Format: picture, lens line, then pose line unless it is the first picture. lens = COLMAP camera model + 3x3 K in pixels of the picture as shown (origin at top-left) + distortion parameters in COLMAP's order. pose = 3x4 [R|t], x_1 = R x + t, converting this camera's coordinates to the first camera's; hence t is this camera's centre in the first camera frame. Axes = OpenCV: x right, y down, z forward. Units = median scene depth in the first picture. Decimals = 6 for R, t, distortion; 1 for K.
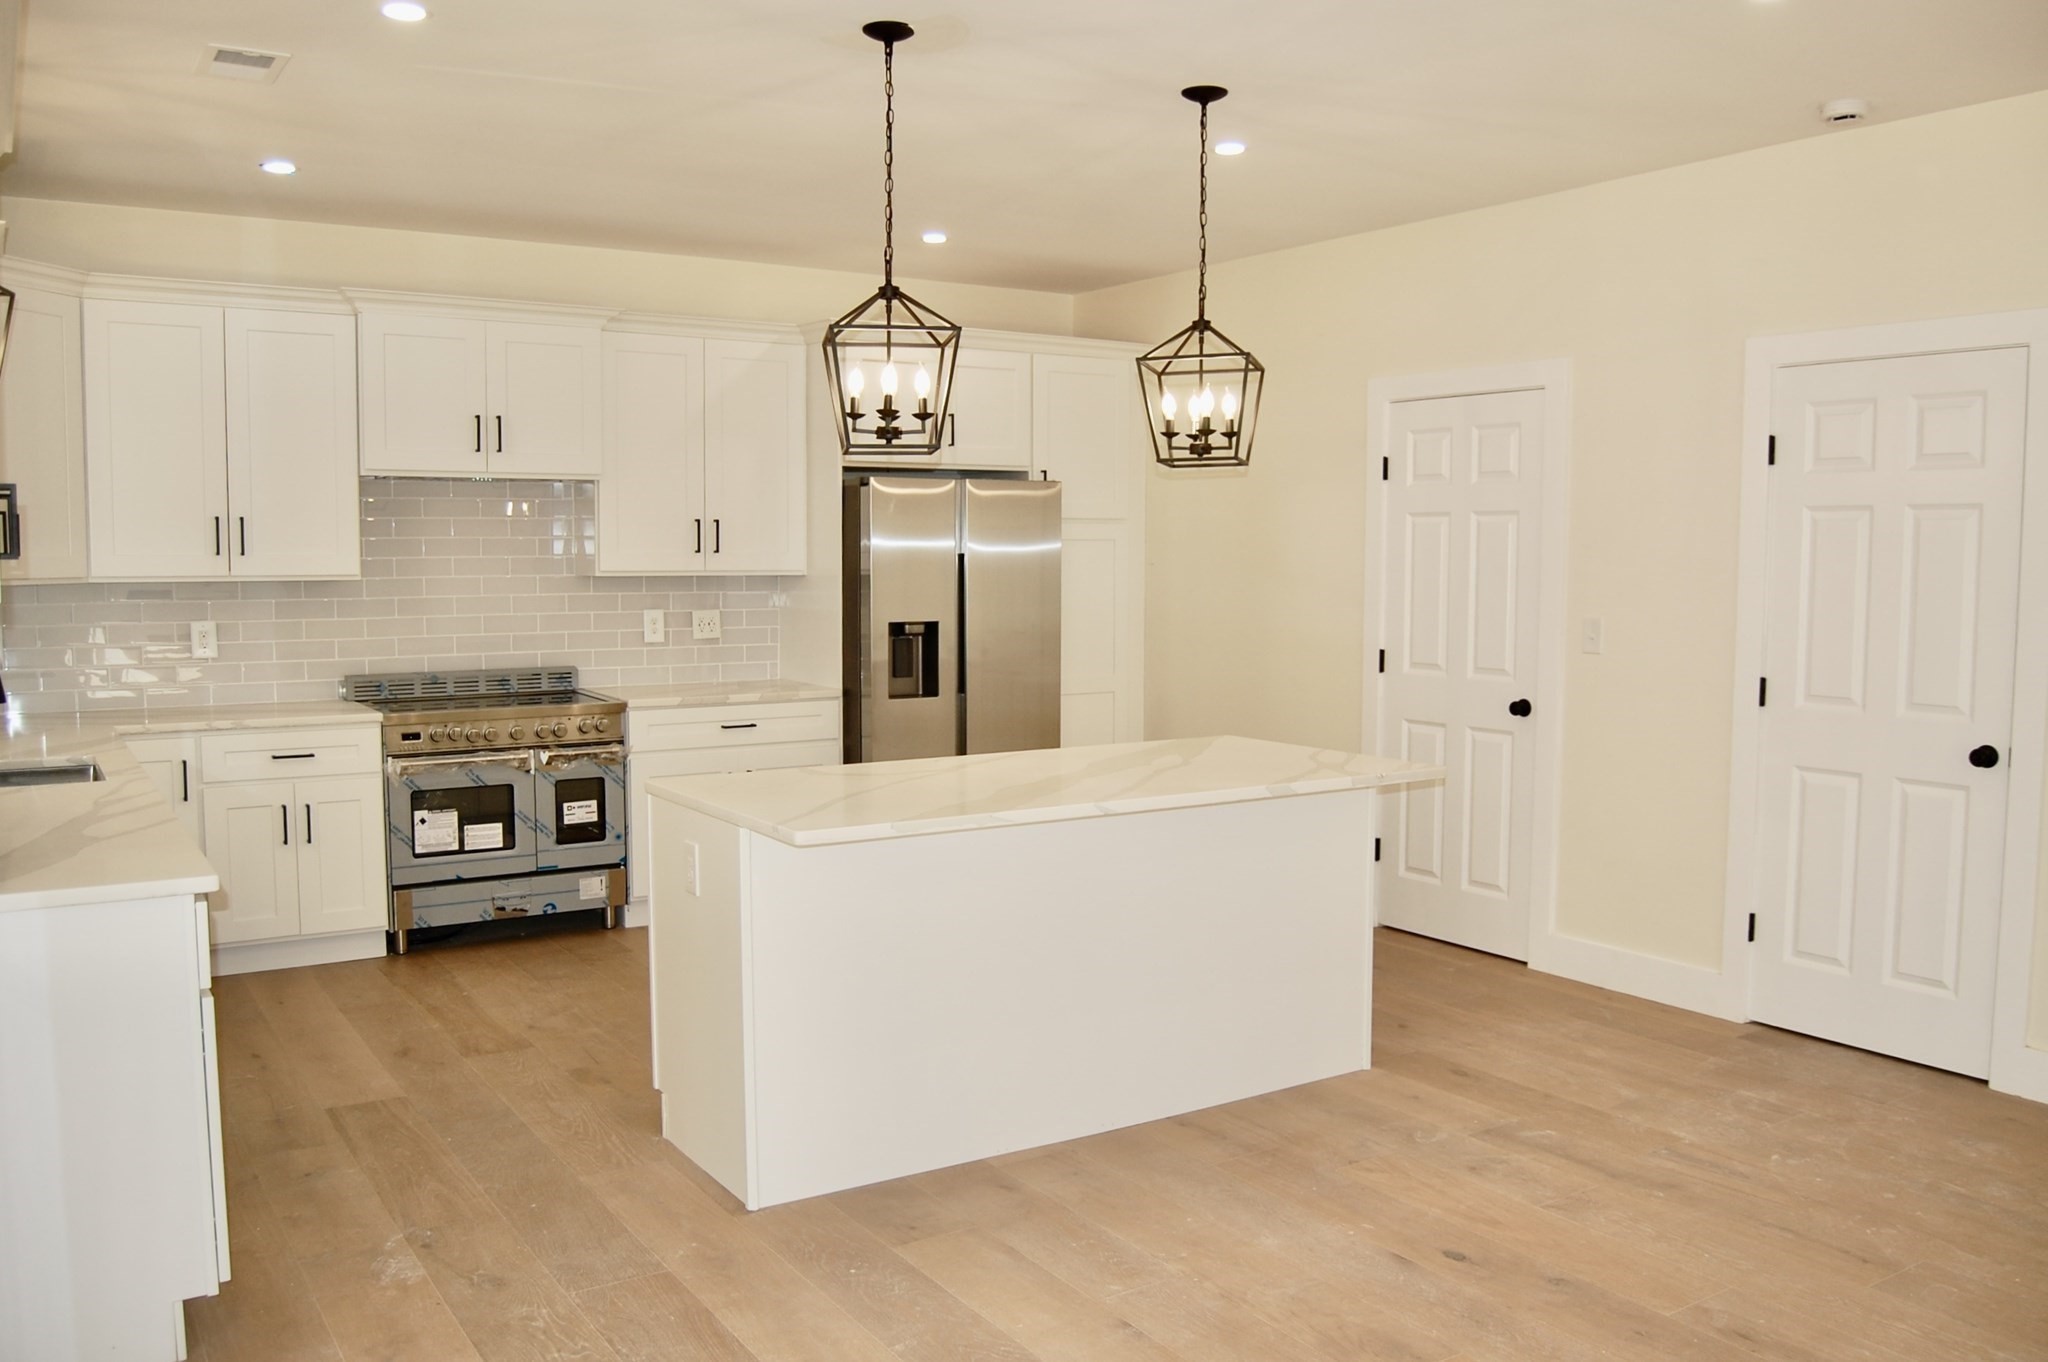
lens RADIAL K [[1643.1, 0, 1043.3], [0, 1643.1, 690.9], [0, 0, 1]] dist [-0.097028, 0.038175]
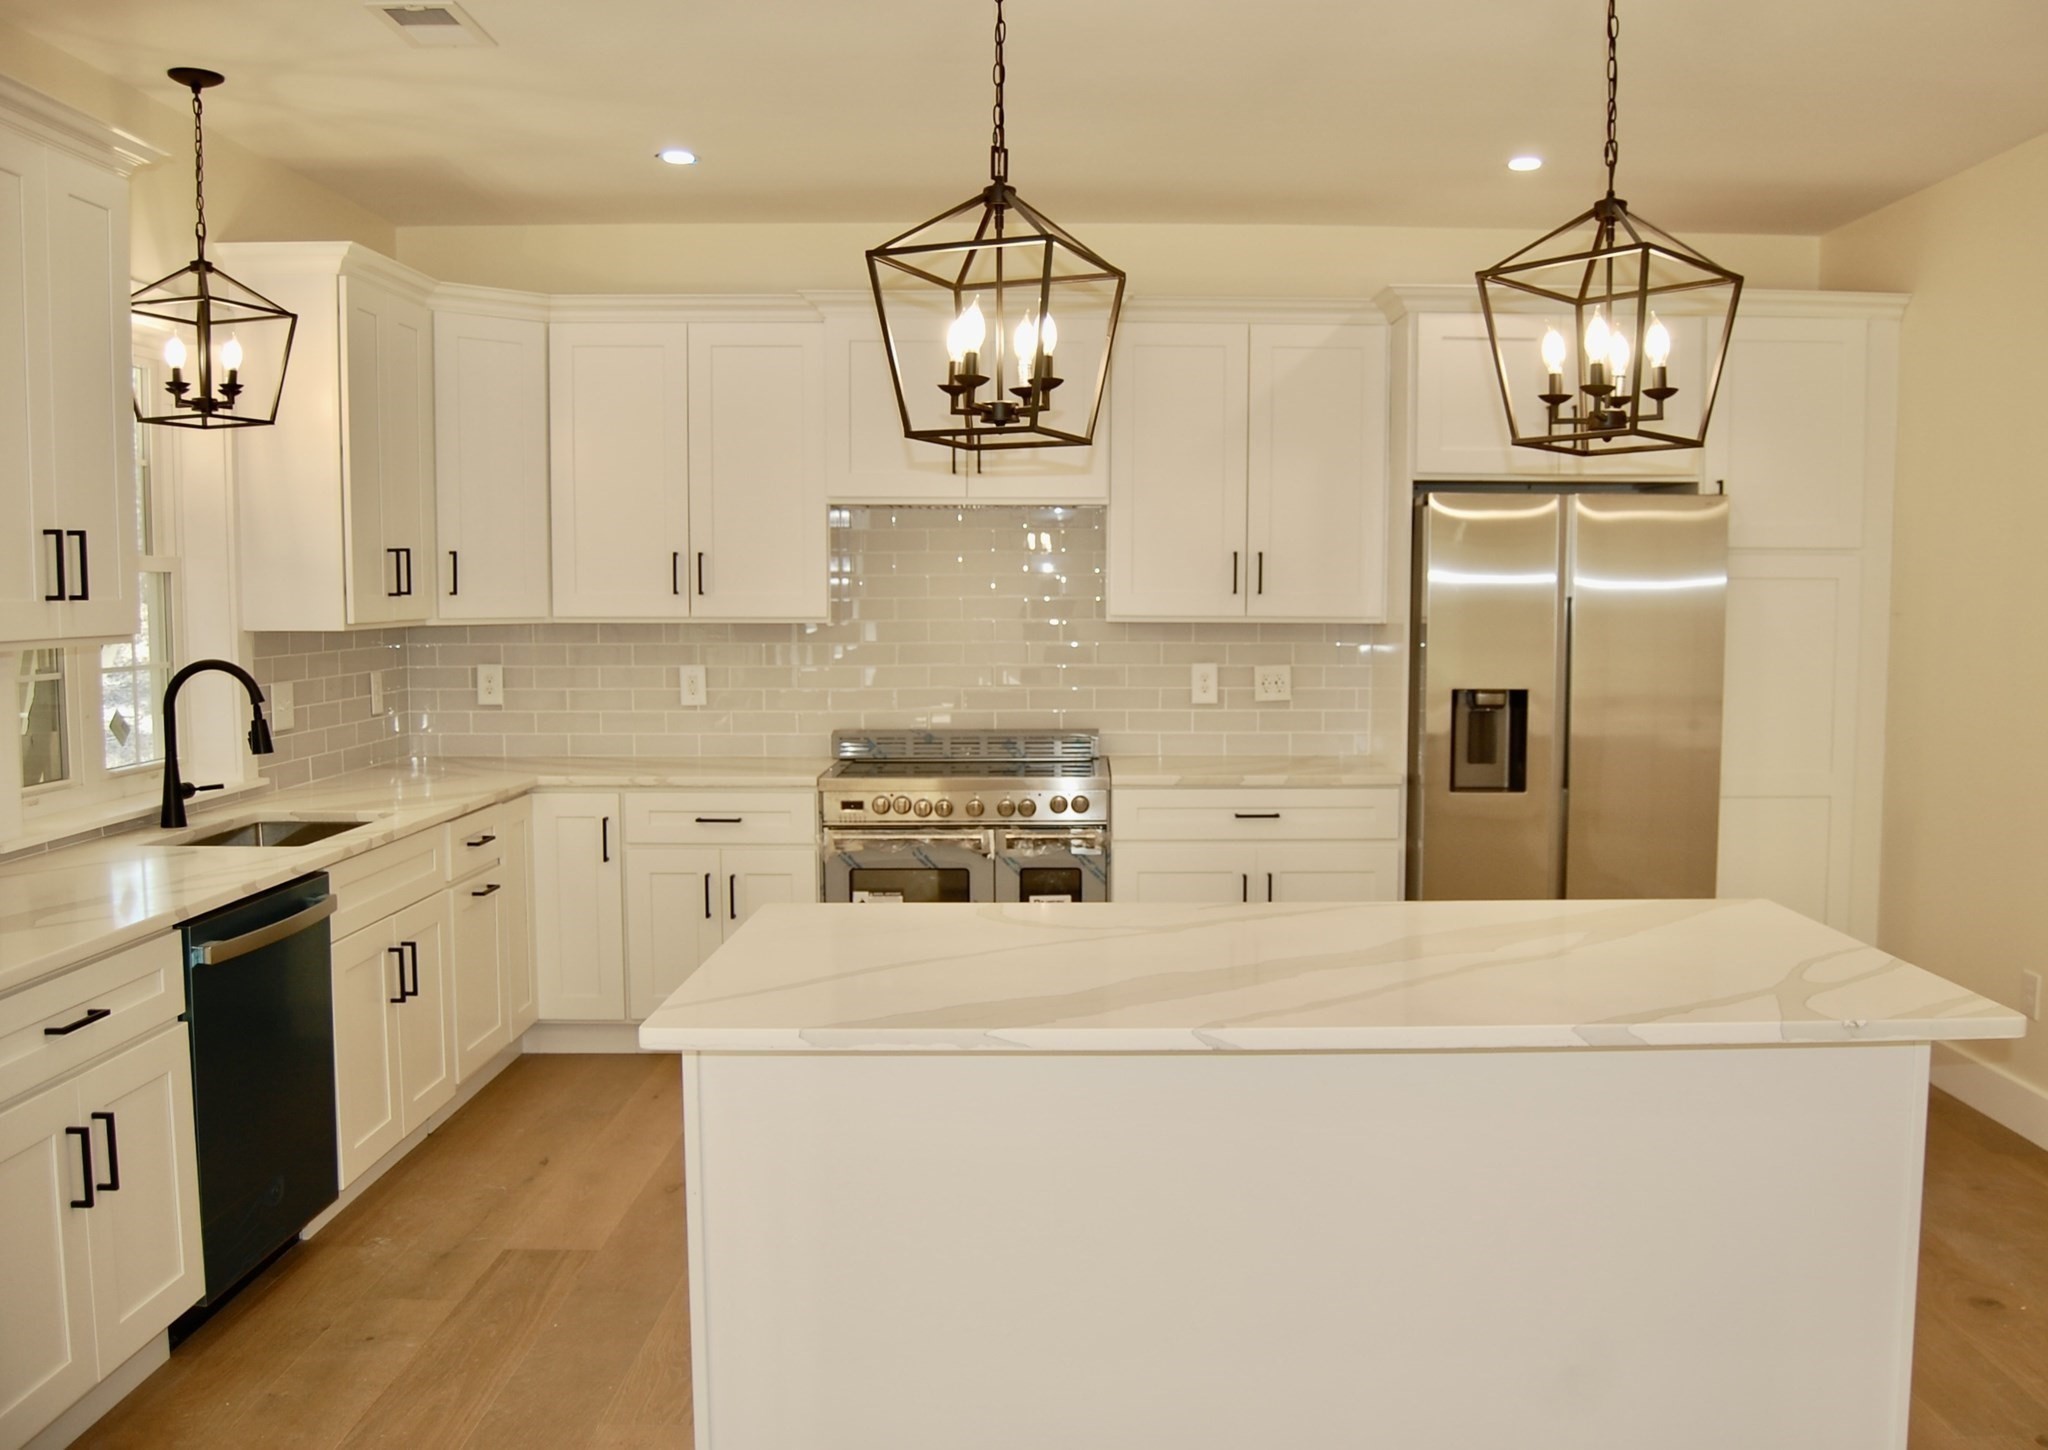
lens RADIAL K [[1704.3, 0, 1121.3], [0, 1704.3, 734.6], [0, 0, 1]] dist [-0.087636, 0.023194]
pose [[0.850779, 0.044262, -0.523657, 0.202415], [-0.044572, 0.998934, 0.012018, -0.026450], [0.523631, 0.013115, 0.851844, 0.298364]]
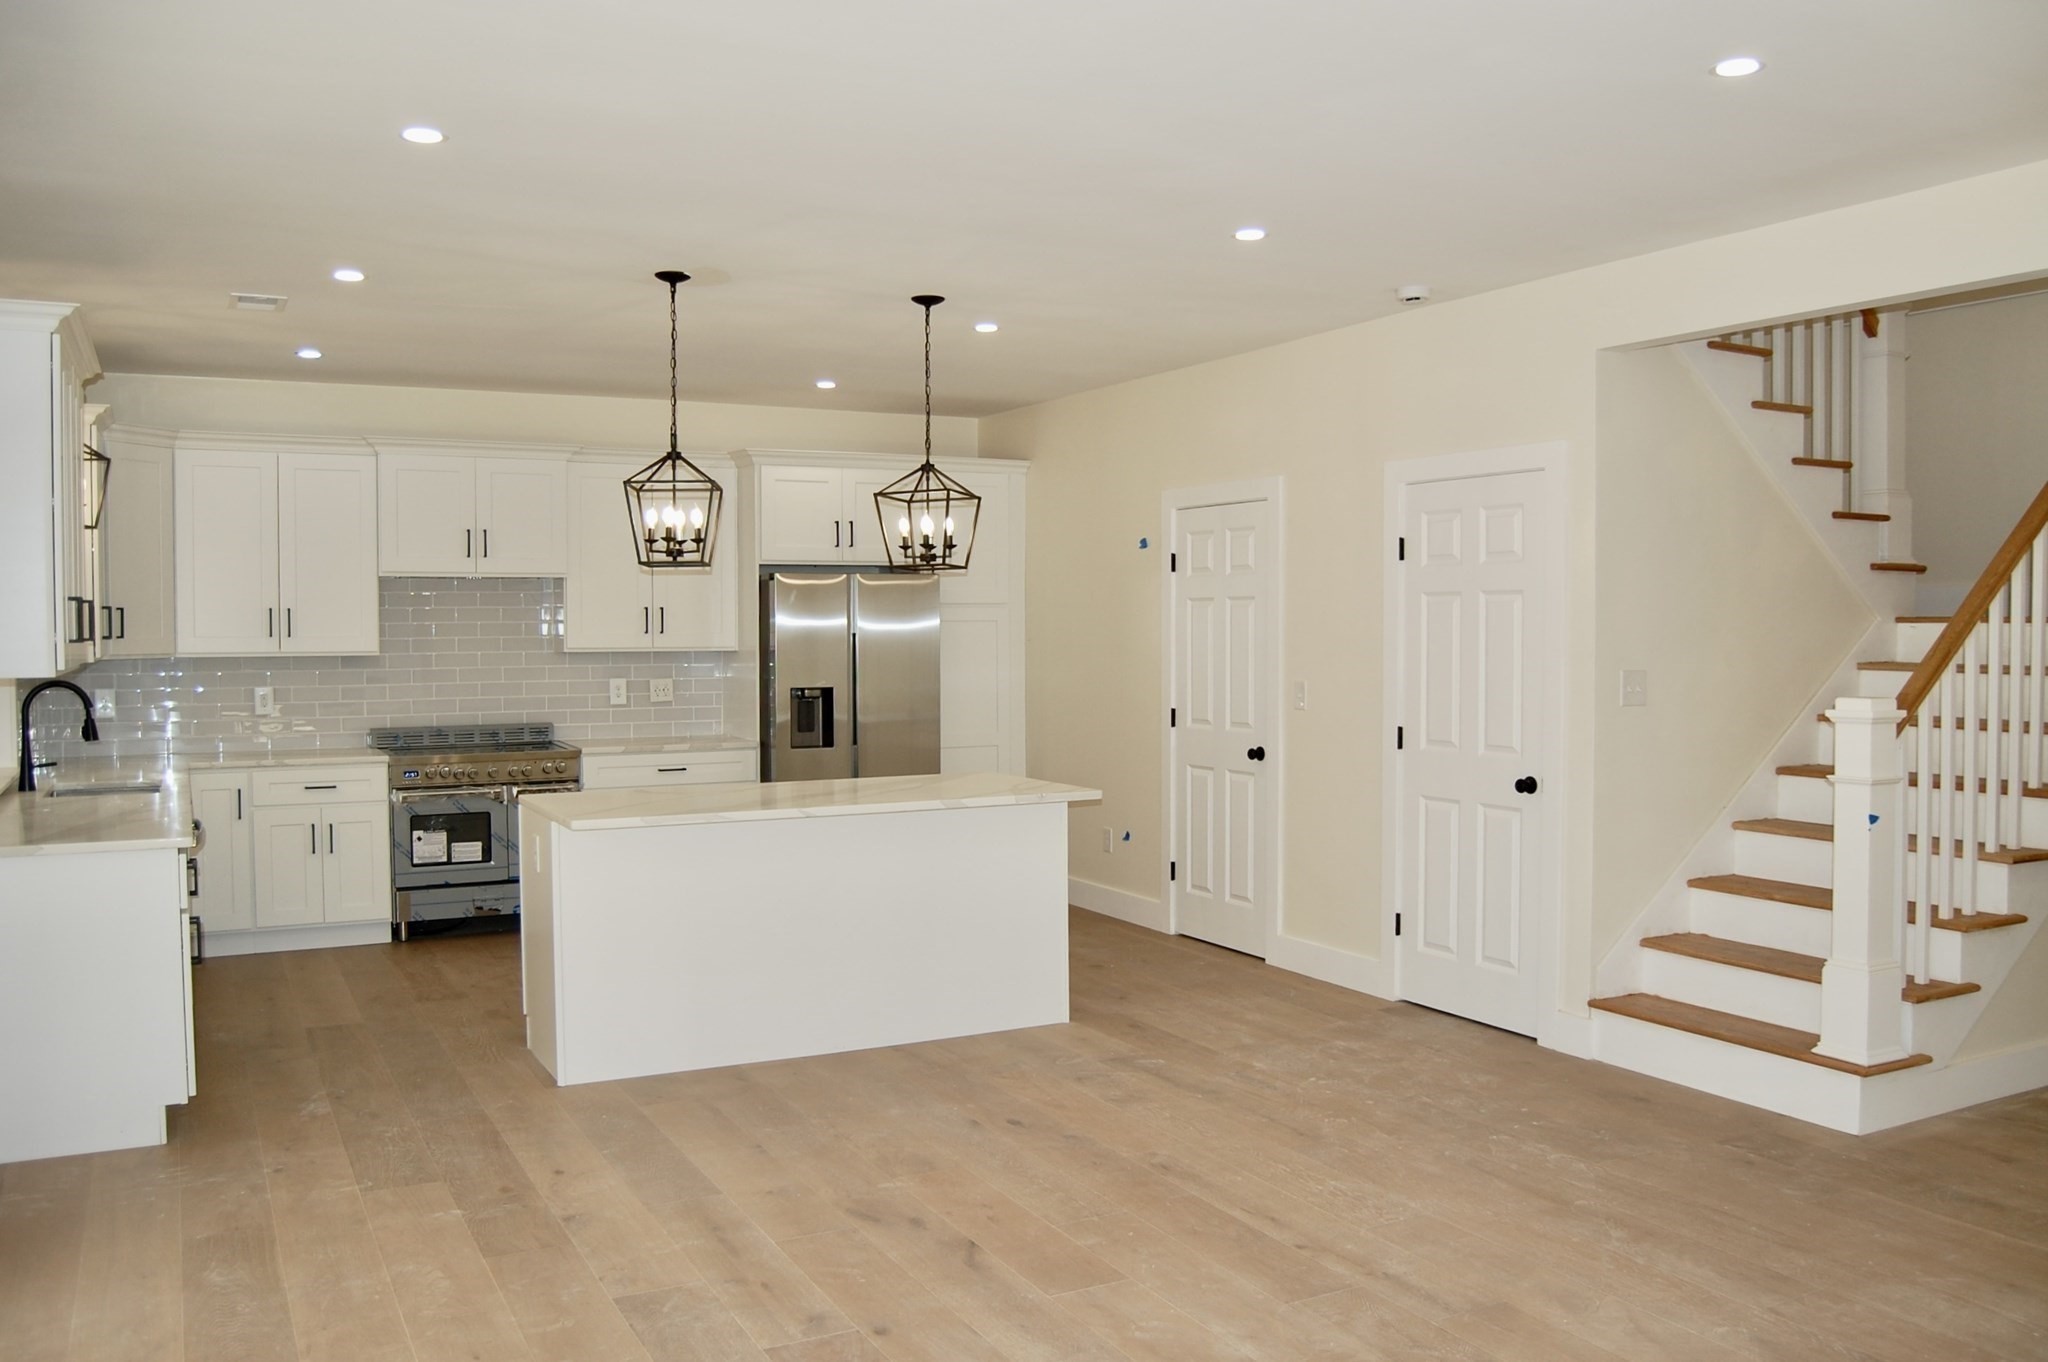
lens RADIAL K [[1643.1, 0, 1043.3], [0, 1643.1, 690.9], [0, 0, 1]] dist [-0.097028, 0.038175]
pose [[0.995907, -0.002297, -0.090360, 0.237155], [-0.001744, 0.999003, -0.044614, 0.018258], [0.090372, 0.044589, 0.994909, -0.262170]]
